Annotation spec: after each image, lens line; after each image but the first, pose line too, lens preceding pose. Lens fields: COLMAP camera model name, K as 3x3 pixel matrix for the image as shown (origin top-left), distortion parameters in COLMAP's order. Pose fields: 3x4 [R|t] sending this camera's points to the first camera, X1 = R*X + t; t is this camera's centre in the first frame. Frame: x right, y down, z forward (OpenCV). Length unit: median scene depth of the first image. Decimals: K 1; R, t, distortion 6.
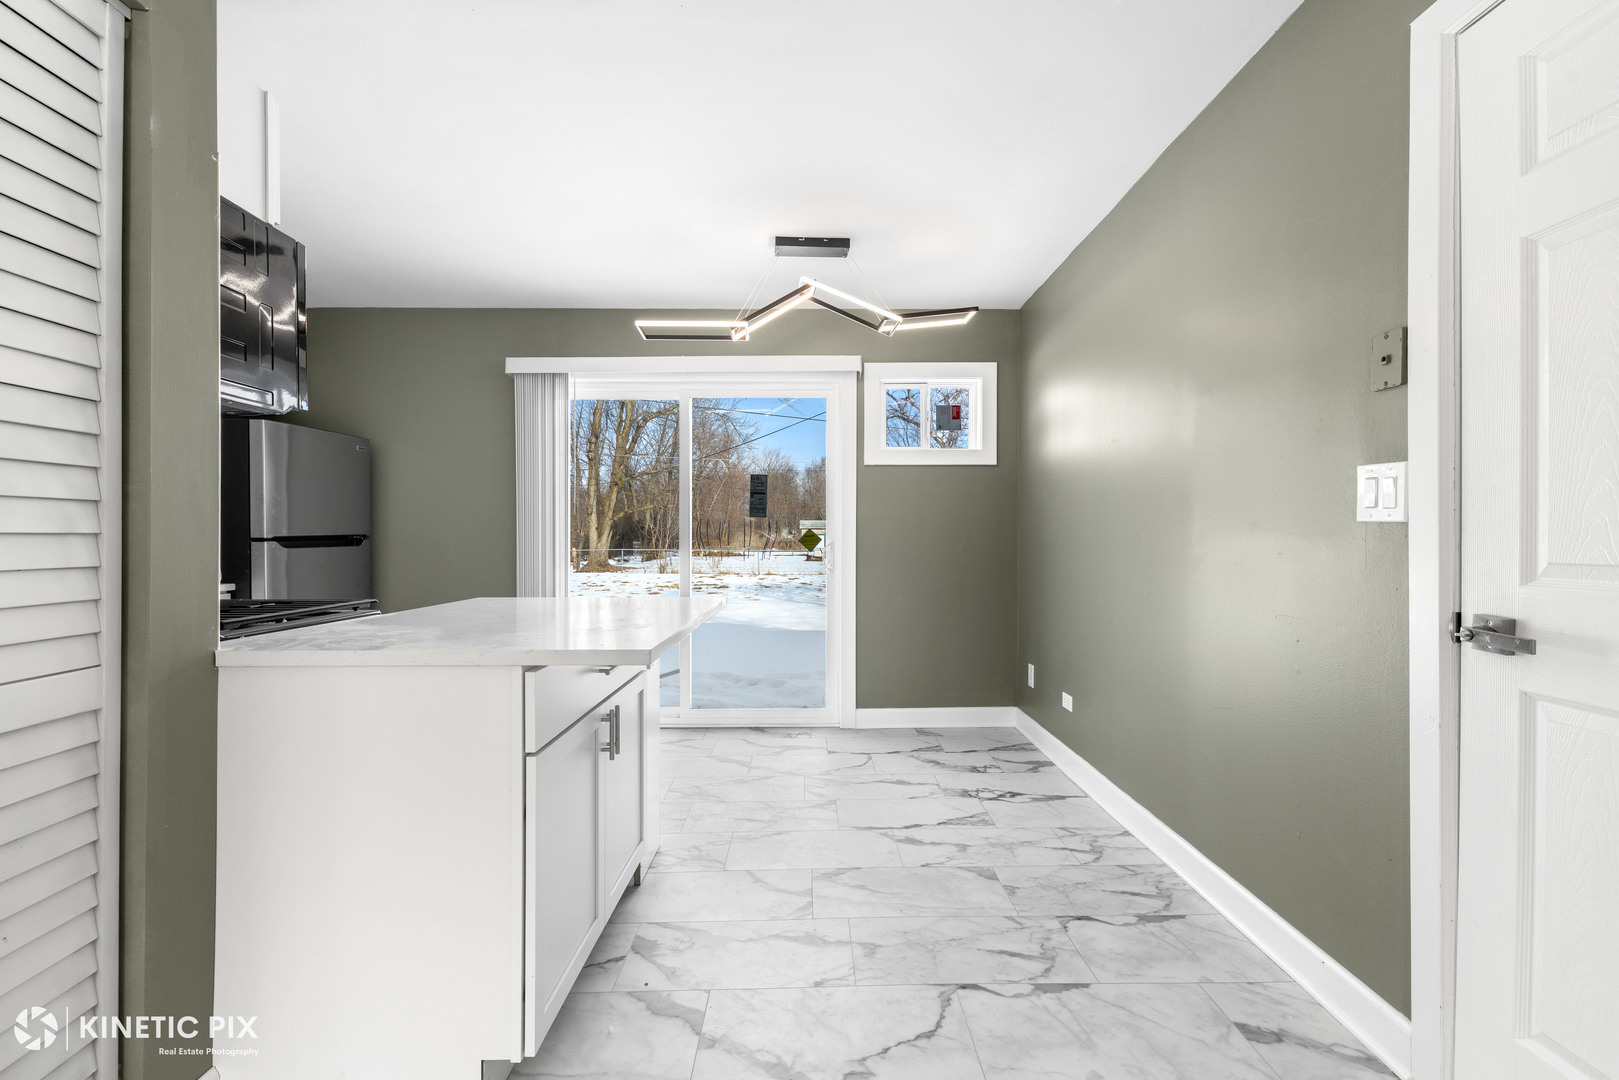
lens RADIAL K [[705.1, 0, 809.6], [0, 705.1, 542.4], [0, 0, 1]] dist [0.001674, -0.000275]
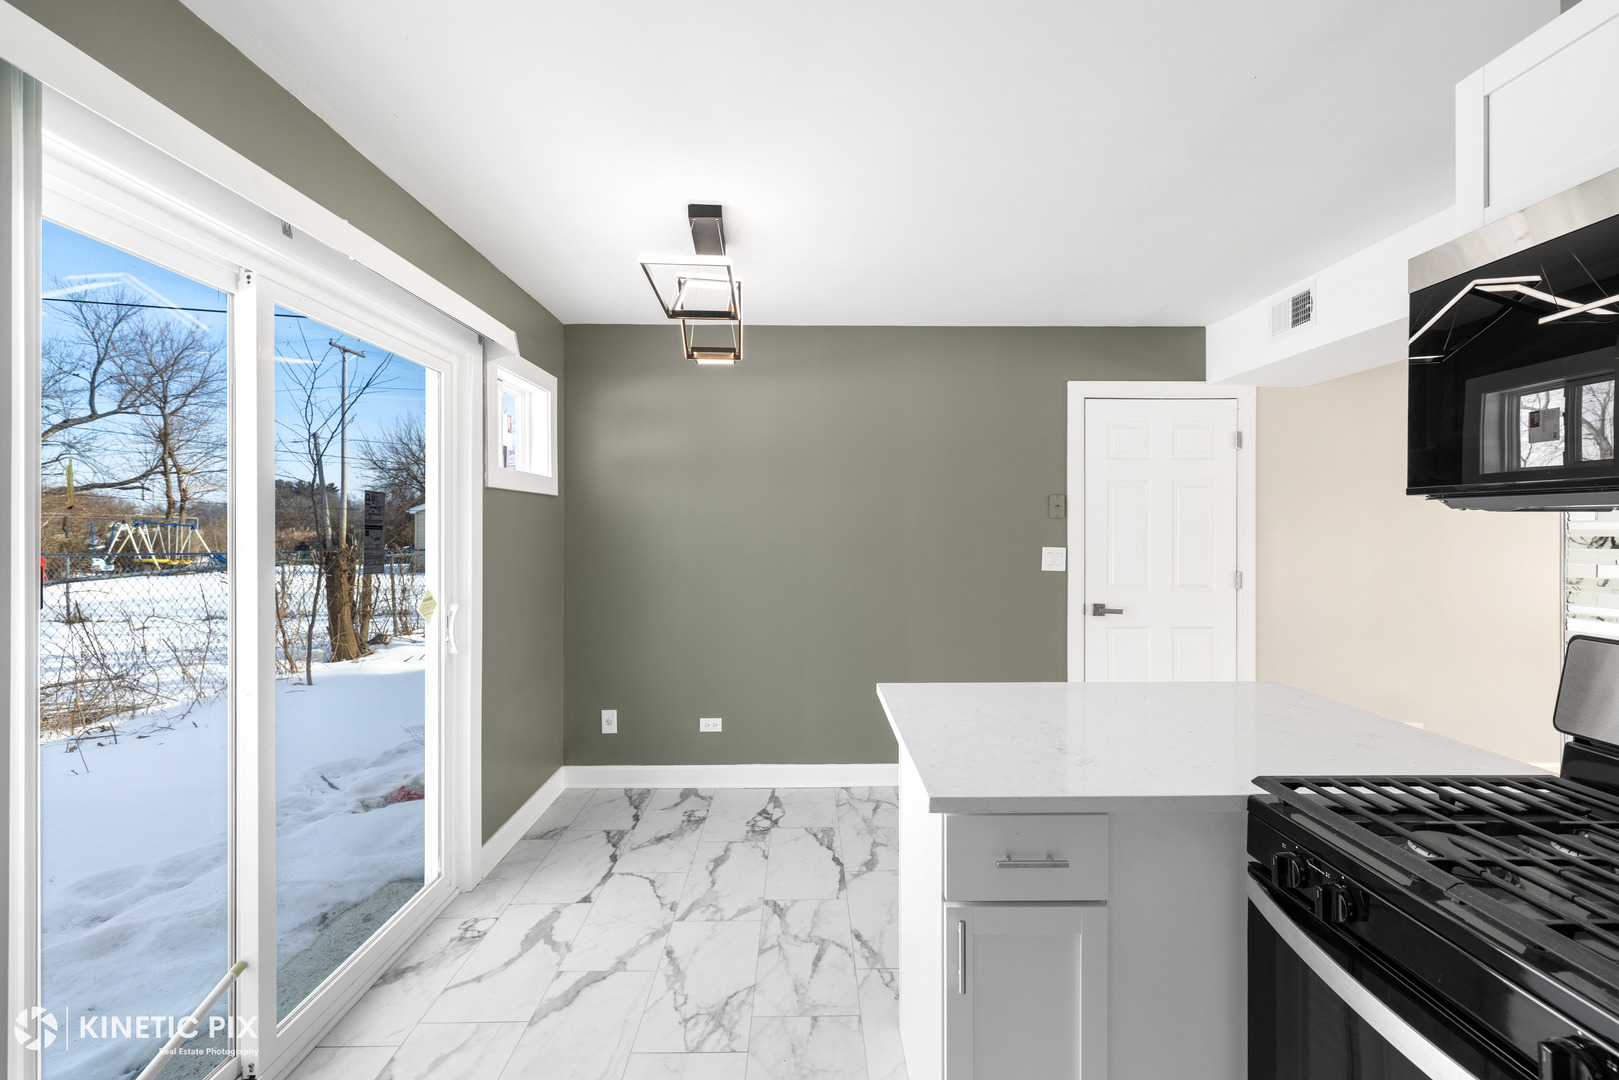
lens RADIAL K [[705.1, 0, 817.5], [0, 705.1, 535.4], [0, 0, 1]] dist [0.001674, -0.000275]
pose [[-0.015738, -0.015134, 0.999762, -0.816045], [0.005665, 0.999868, 0.015225, -0.097167], [-0.999860, 0.005903, -0.015650, 0.929177]]
